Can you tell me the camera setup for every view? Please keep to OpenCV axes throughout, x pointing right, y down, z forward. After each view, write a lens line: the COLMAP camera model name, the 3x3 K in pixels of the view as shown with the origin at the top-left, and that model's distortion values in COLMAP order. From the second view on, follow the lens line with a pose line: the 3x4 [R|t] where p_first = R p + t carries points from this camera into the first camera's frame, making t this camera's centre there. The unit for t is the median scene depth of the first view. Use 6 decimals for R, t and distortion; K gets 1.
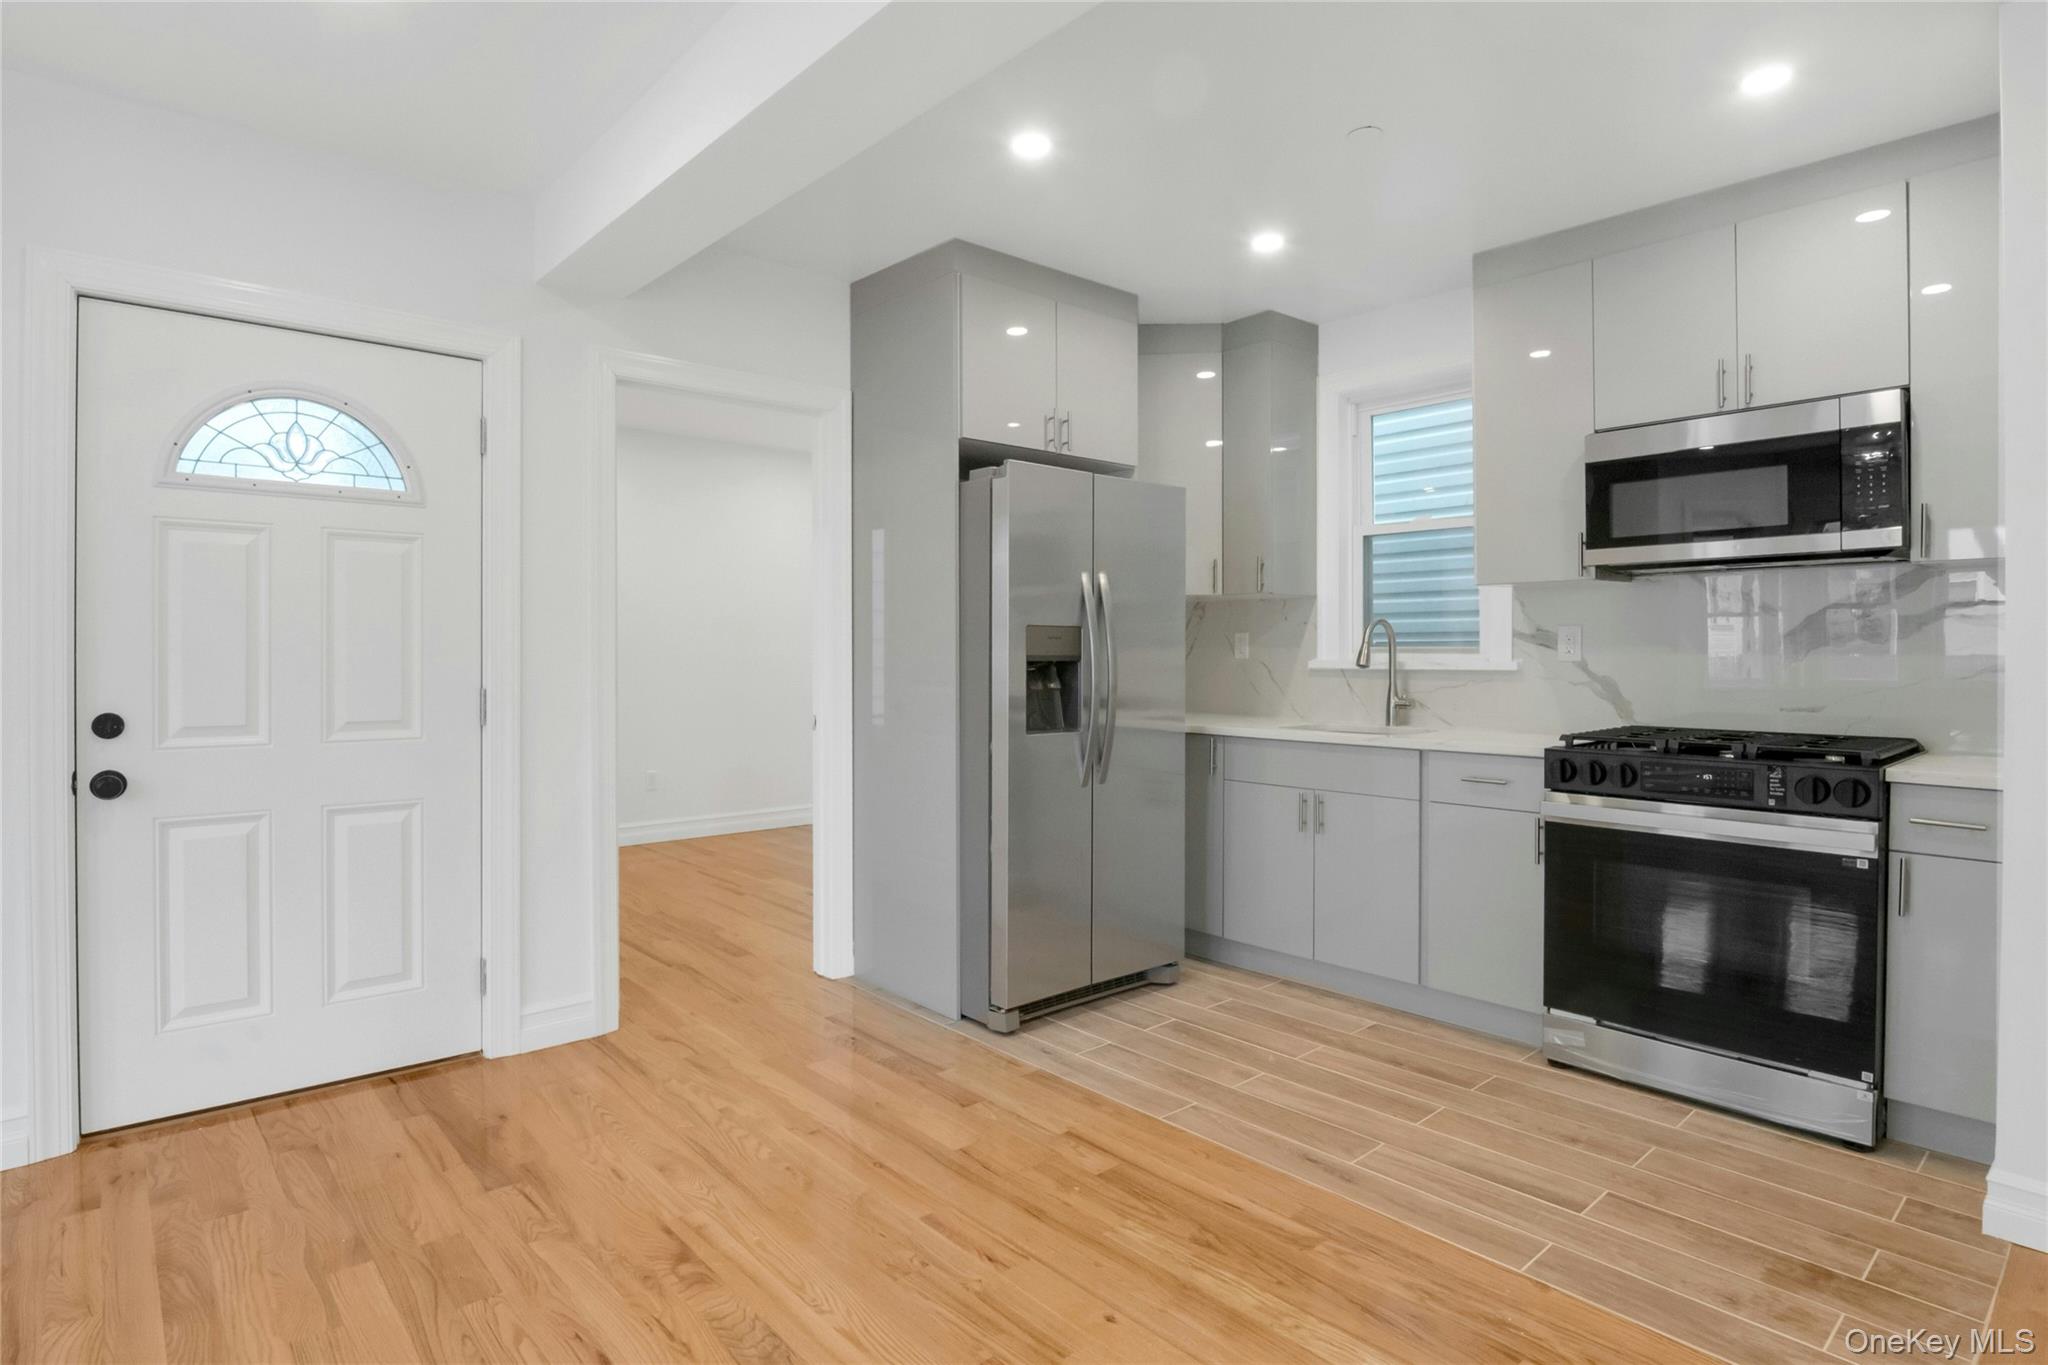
lens RADIAL K [[1040.2, 0, 1025.3], [0, 1040.2, 652.9], [0, 0, 1]] dist [-0.011694, -0.001100]
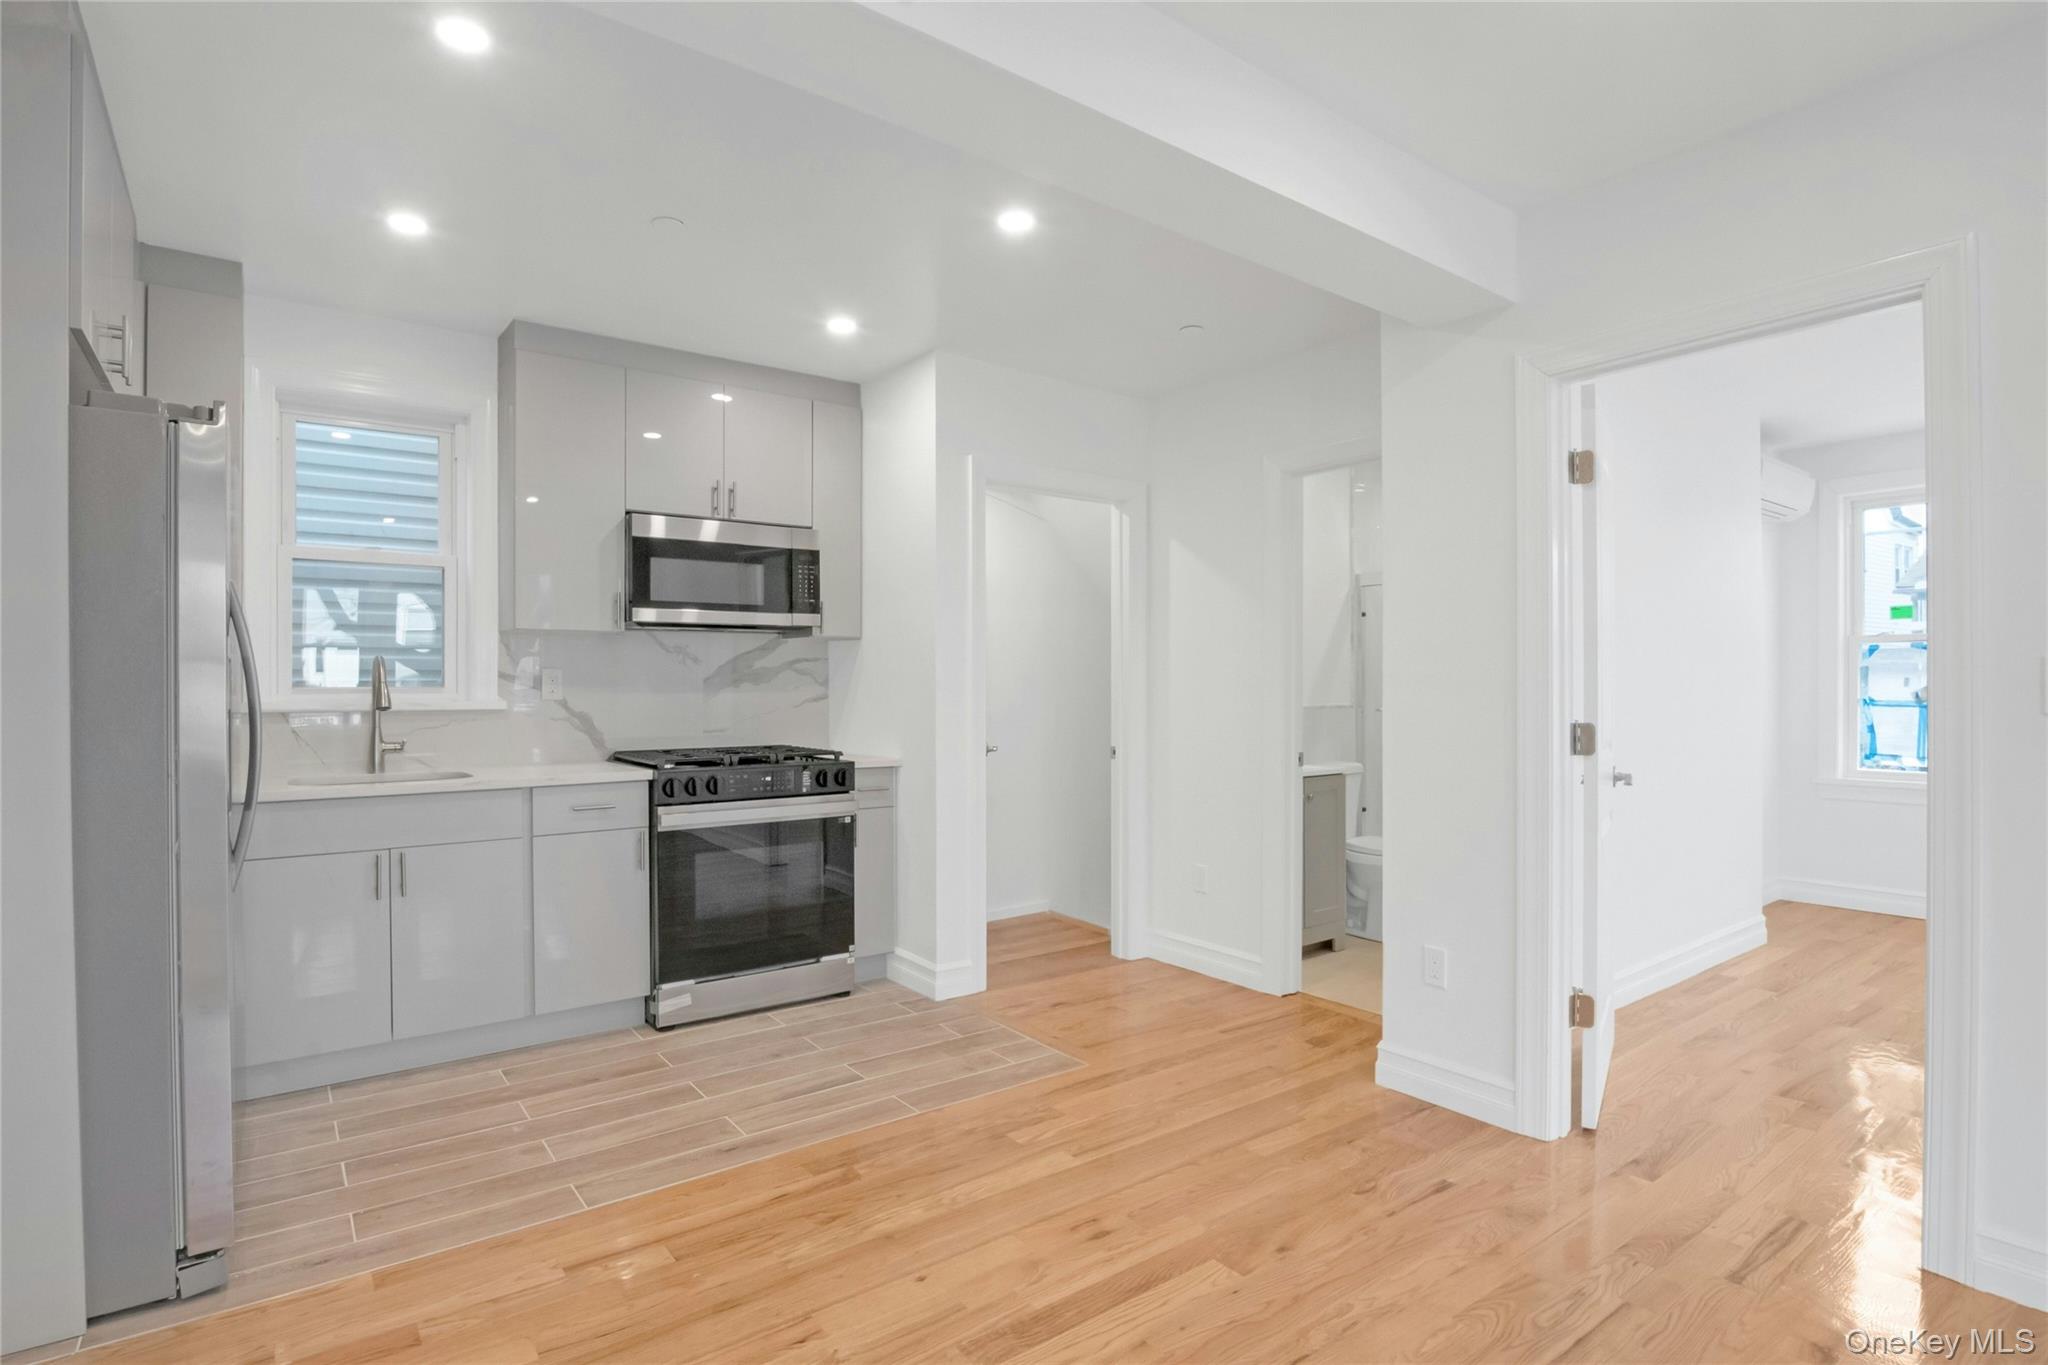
lens RADIAL K [[1014.6, 0, 958.0], [0, 1014.6, 677.7], [0, 0, 1]] dist [-0.012909, -0.000551]
pose [[0.130849, 0.008403, 0.991367, -0.651276], [0.004150, 0.999951, -0.009023, -0.005438], [-0.991394, 0.005295, 0.130808, 0.517002]]
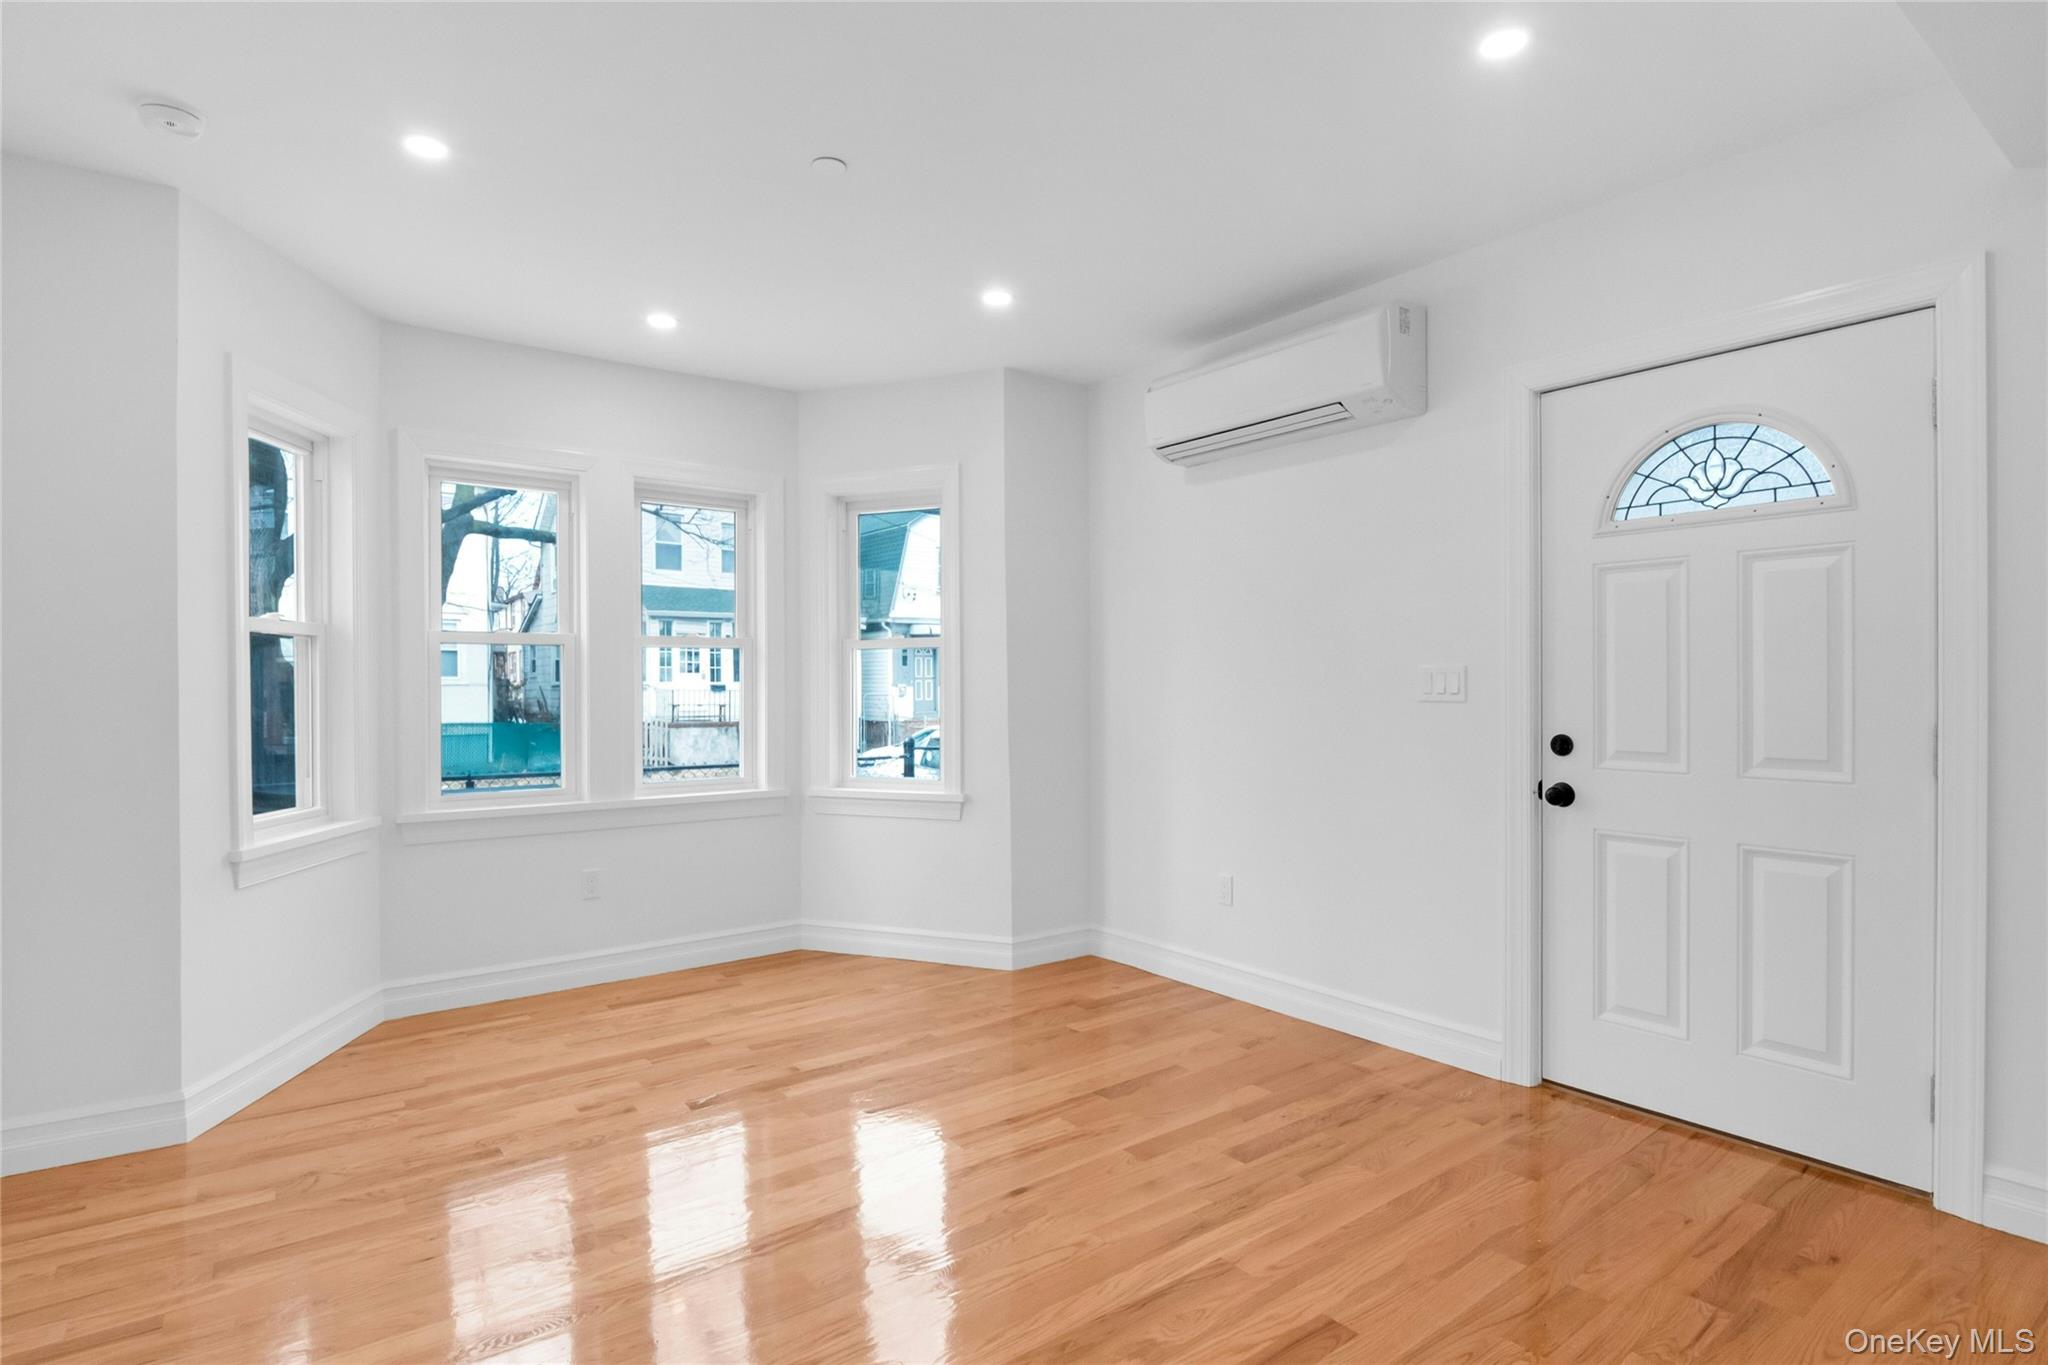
lens RADIAL K [[1064.3, 0, 990.2], [0, 1064.3, 684.6], [0, 0, 1]] dist [-0.017131, -0.001041]
pose [[-0.084290, -0.002948, -0.996437, 0.334937], [0.001413, 0.999994, -0.003078, 0.003158], [0.996440, -0.001667, -0.084285, 0.382808]]
